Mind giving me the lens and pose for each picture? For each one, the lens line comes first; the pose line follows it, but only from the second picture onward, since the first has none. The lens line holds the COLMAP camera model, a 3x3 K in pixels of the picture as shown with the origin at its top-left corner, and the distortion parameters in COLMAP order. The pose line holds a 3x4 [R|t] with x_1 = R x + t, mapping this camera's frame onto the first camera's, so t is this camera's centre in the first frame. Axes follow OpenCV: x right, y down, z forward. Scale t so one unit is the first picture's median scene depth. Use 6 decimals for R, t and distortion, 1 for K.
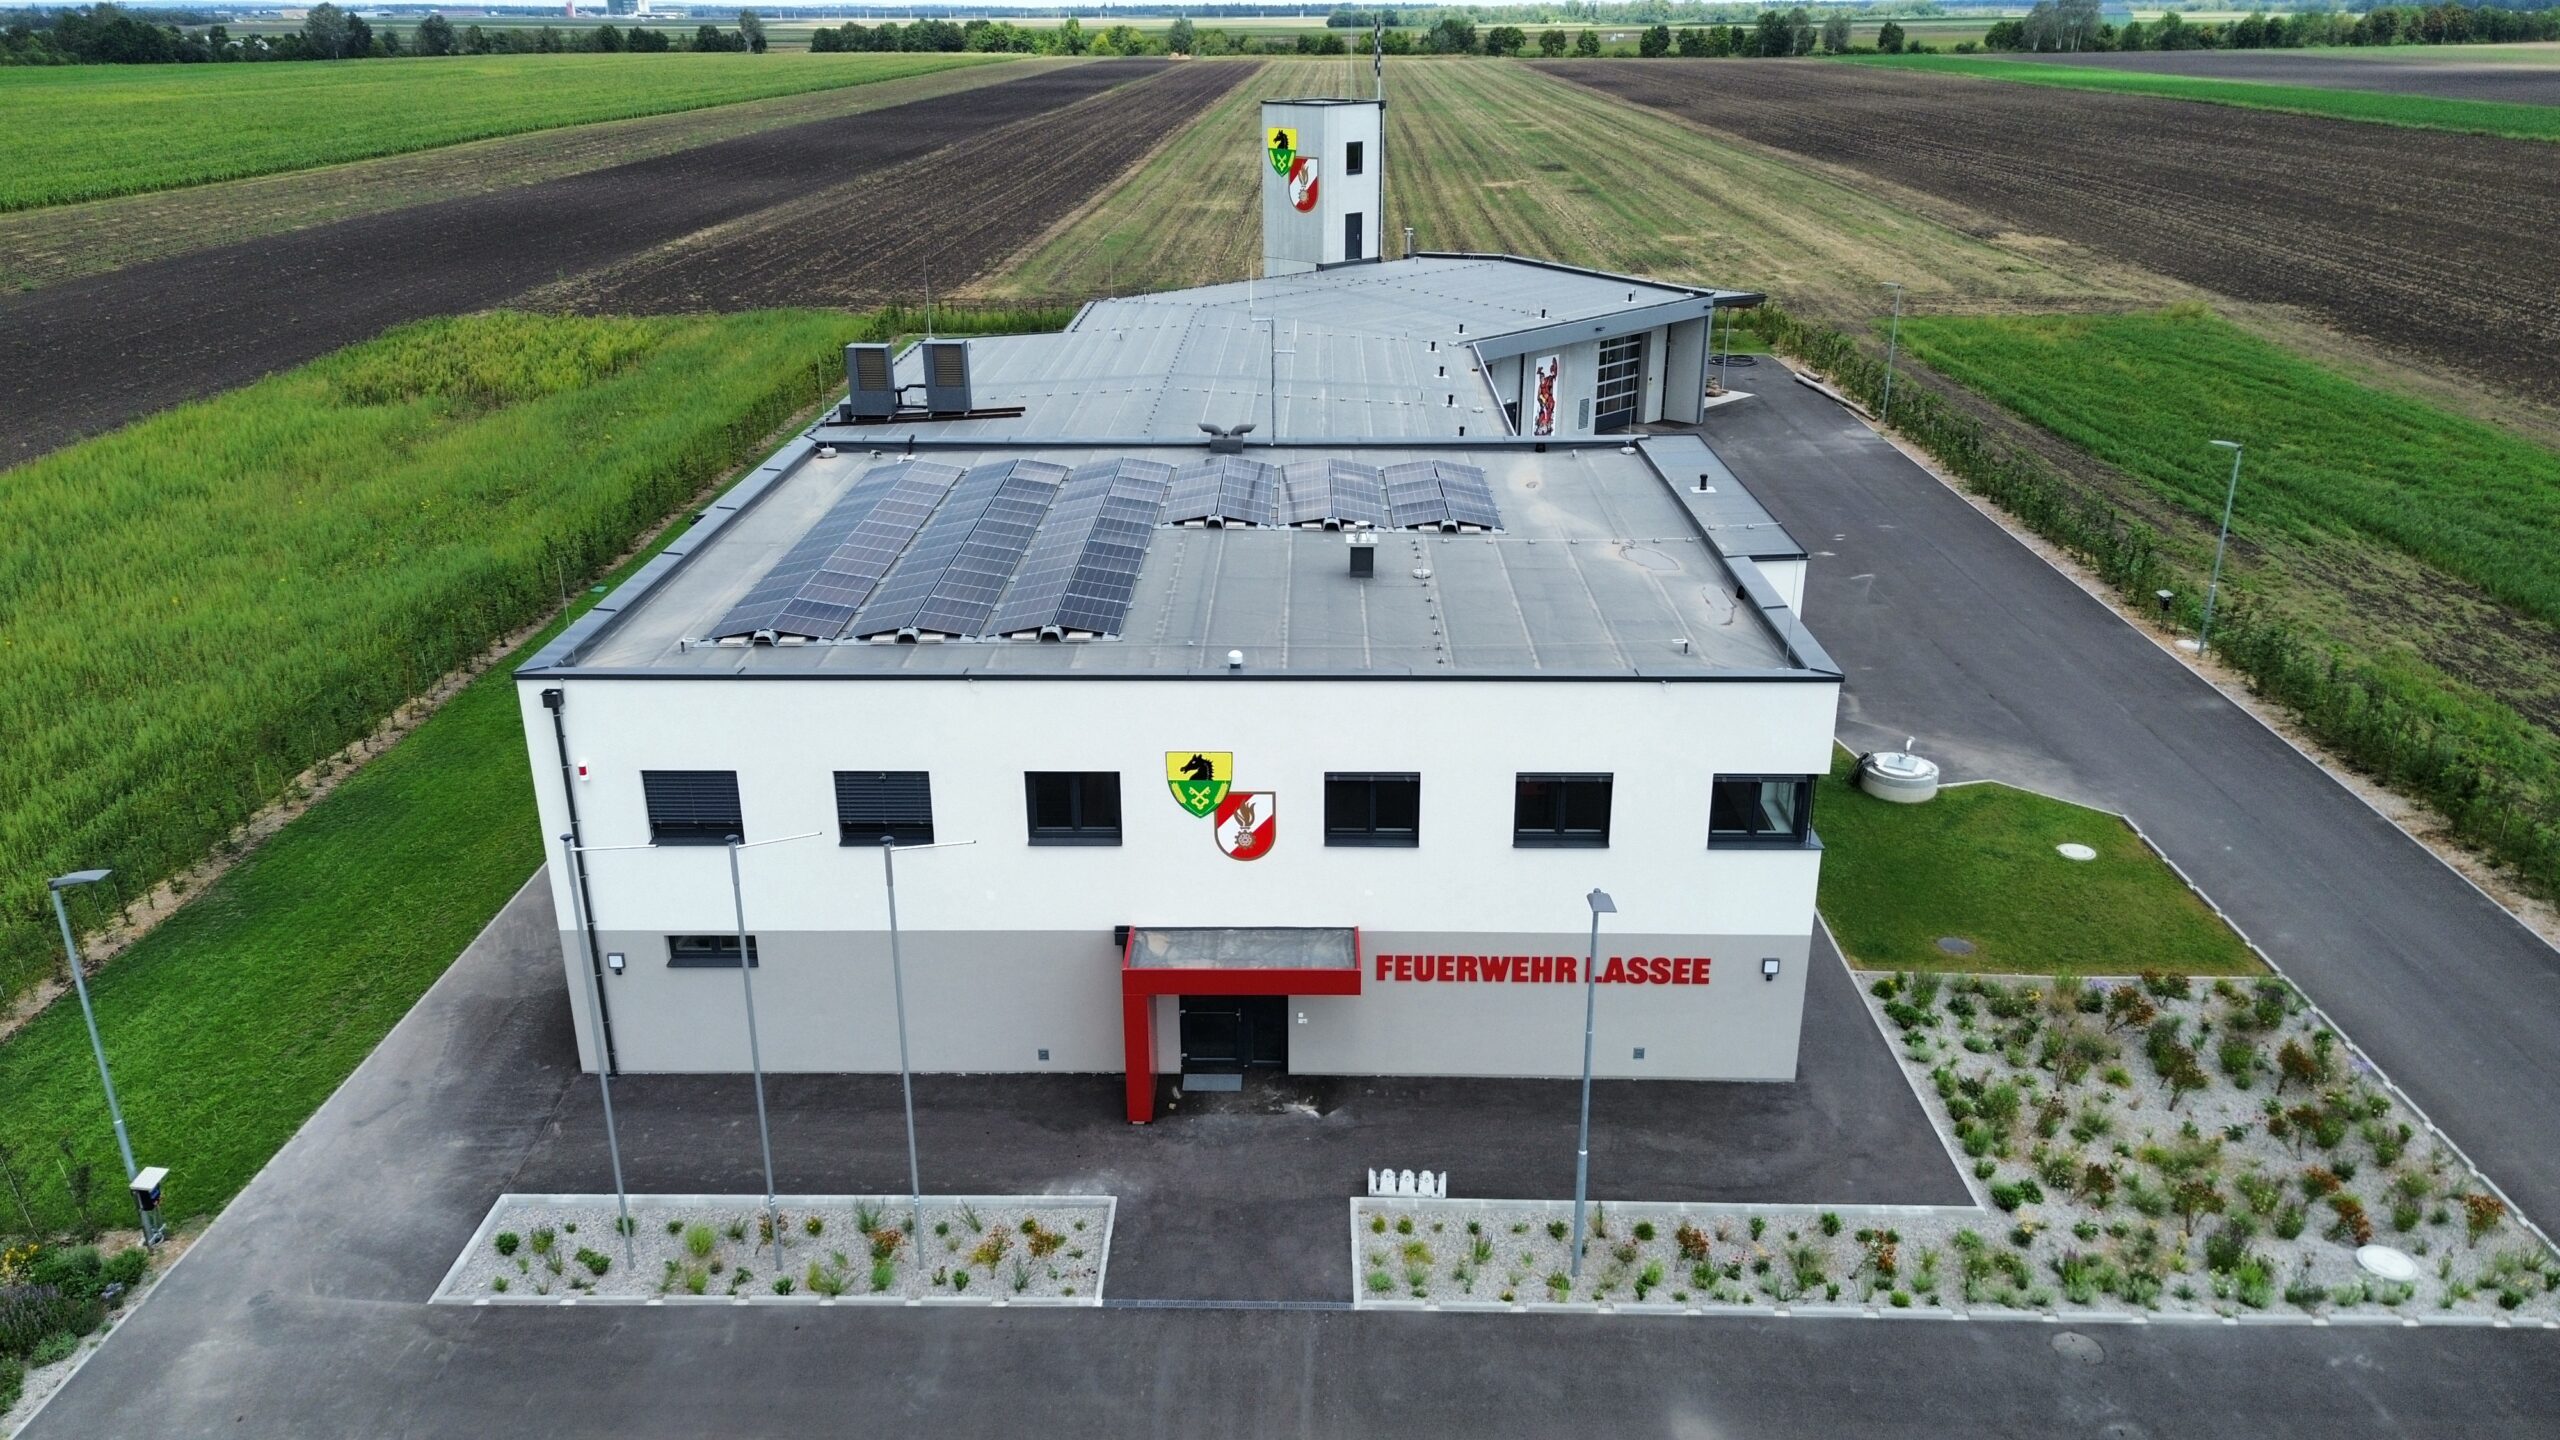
lens RADIAL K [[1823.1, 0, 1277.6], [0, 1823.1, 677.4], [0, 0, 1]] dist [0.173510, -0.250218]
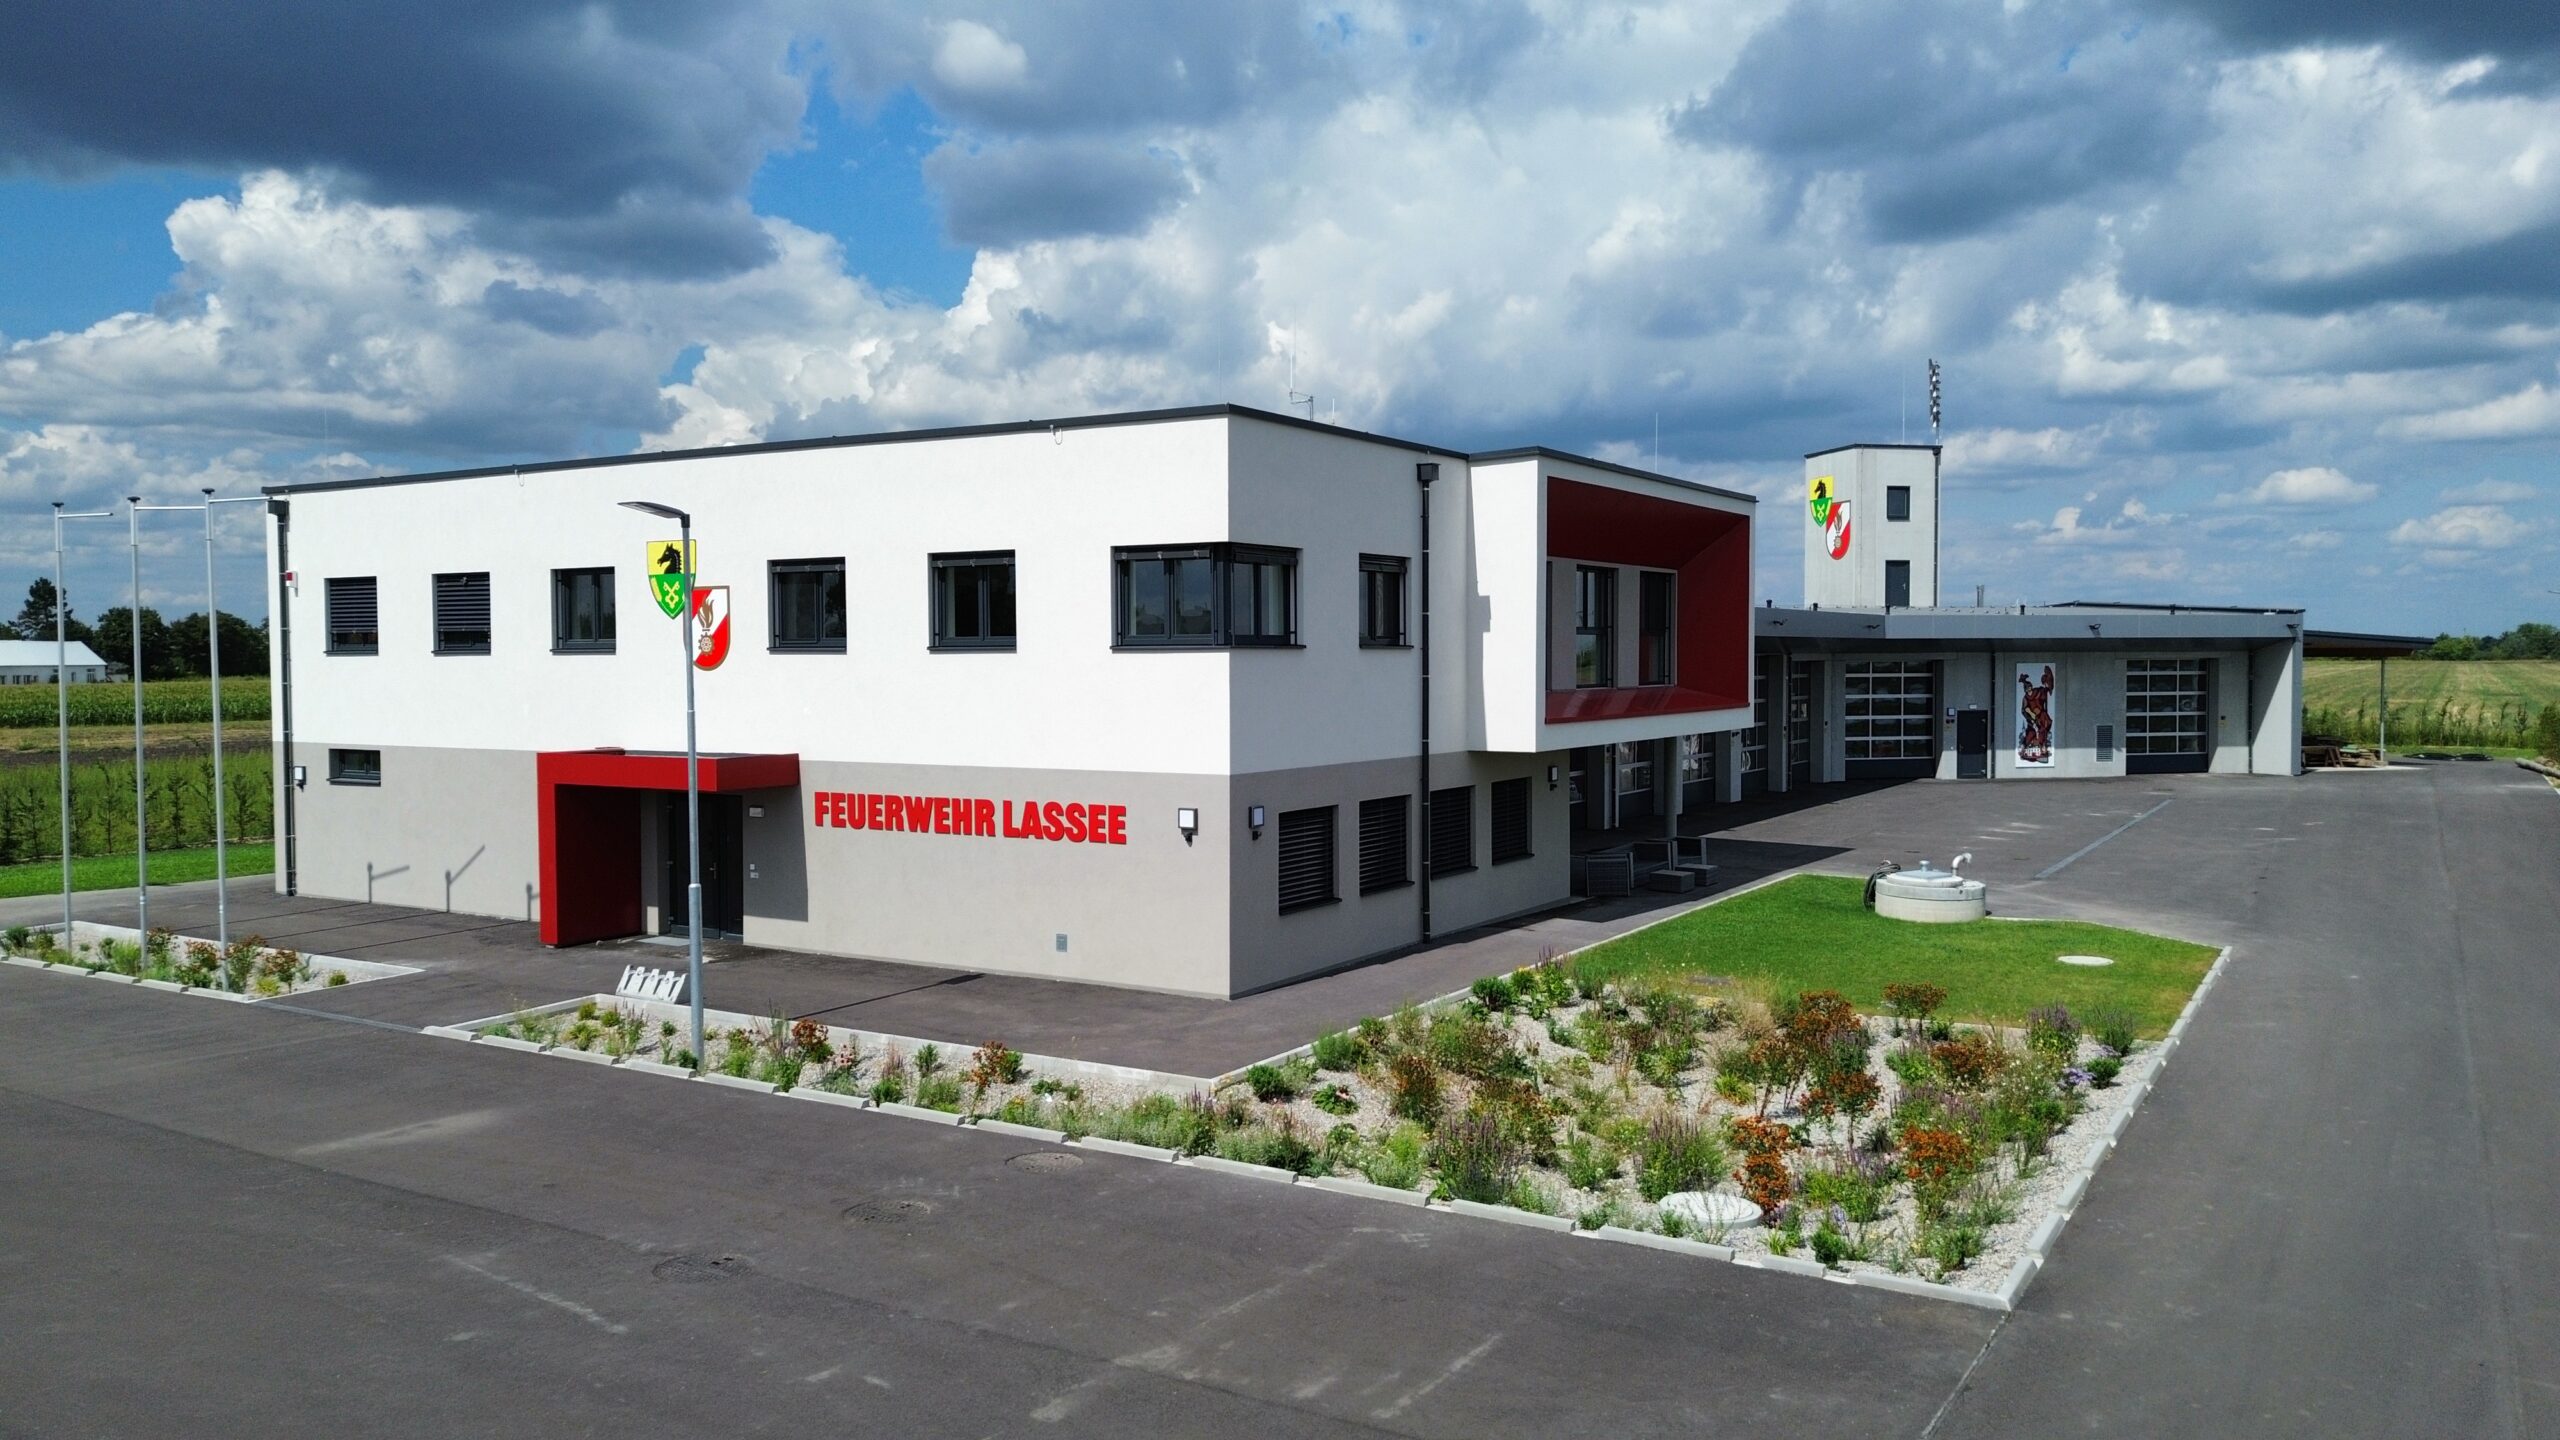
lens RADIAL K [[1798.8, 0, 1280.0], [0, 1798.8, 720.0], [0, 0, 1]] dist [0.076196, -0.081985]
pose [[0.859861, 0.020624, -0.510112, 0.668647], [-0.175055, 0.950520, -0.256648, 0.298141], [0.479578, 0.309979, 0.820925, 0.404186]]
